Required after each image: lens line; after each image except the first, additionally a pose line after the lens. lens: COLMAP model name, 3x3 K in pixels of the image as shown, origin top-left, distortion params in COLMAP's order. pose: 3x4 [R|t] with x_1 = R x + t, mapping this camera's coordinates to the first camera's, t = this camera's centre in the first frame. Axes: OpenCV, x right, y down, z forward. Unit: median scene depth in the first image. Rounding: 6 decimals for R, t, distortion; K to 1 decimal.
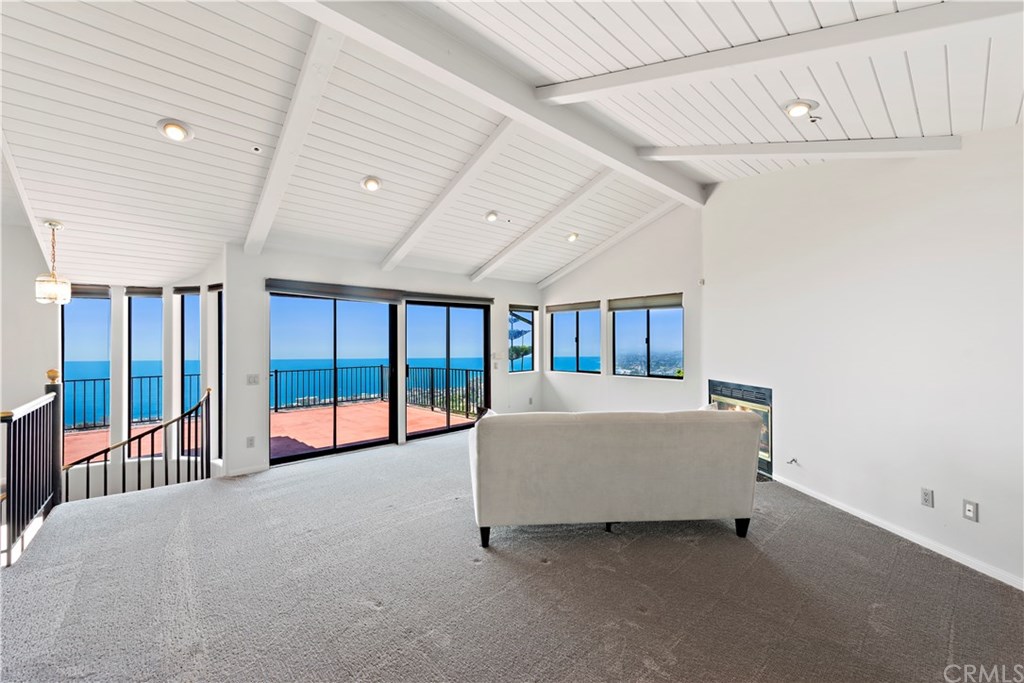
lens RADIAL K [[405.1, 0, 508.8], [0, 405.1, 343.1], [0, 0, 1]] dist [0.018260, -0.003259]
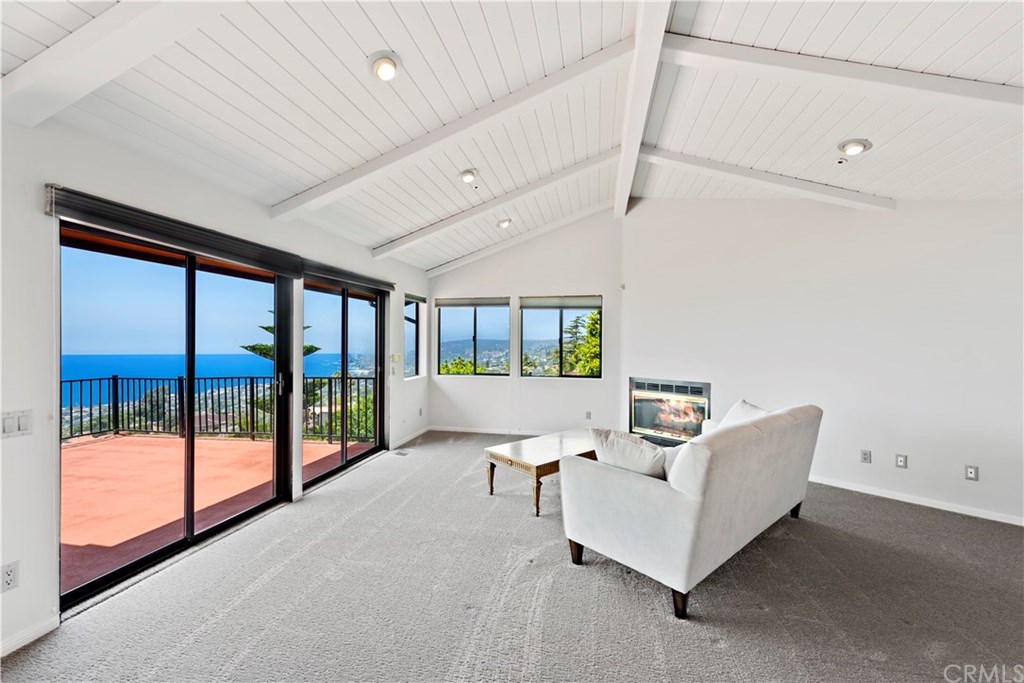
lens RADIAL K [[405.1, 0, 512.2], [0, 405.1, 343.2], [0, 0, 1]] dist [0.018260, -0.003259]
pose [[0.806714, 0.007782, 0.590891, -0.438224], [-0.008196, 0.999964, -0.001980, 0.004029], [-0.590886, -0.003245, 0.806749, 0.341290]]
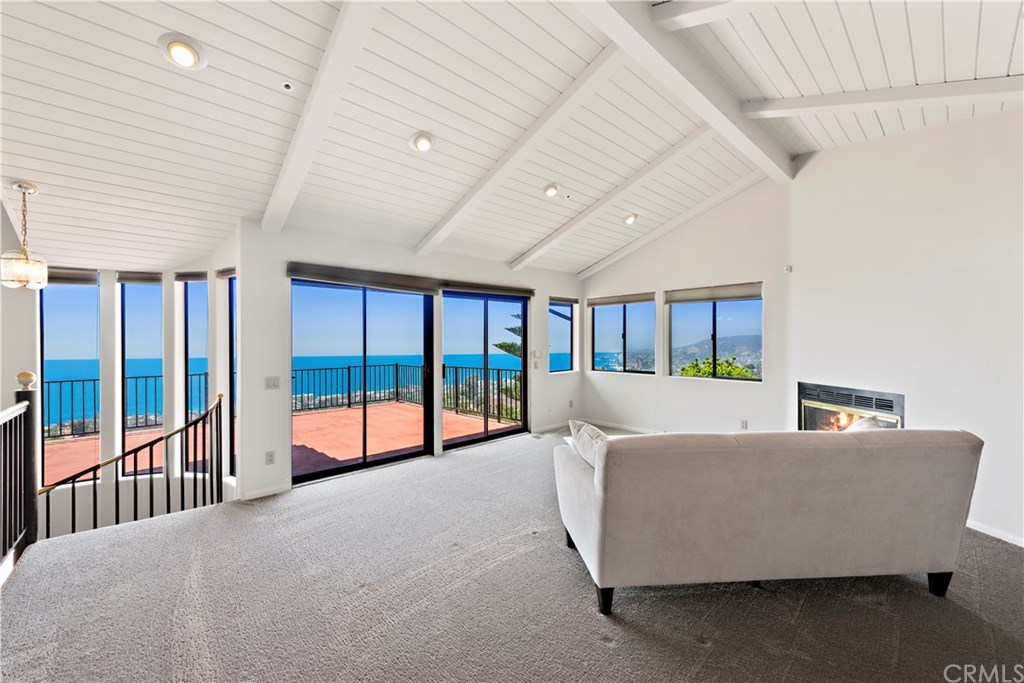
lens RADIAL K [[405.1, 0, 509.0], [0, 405.1, 343.1], [0, 0, 1]] dist [0.018260, -0.003259]
pose [[0.999962, 0.000824, 0.008672, -0.141046], [-0.000886, 0.999974, 0.007200, 0.001918], [-0.008665, -0.007207, 0.999936, 0.152524]]
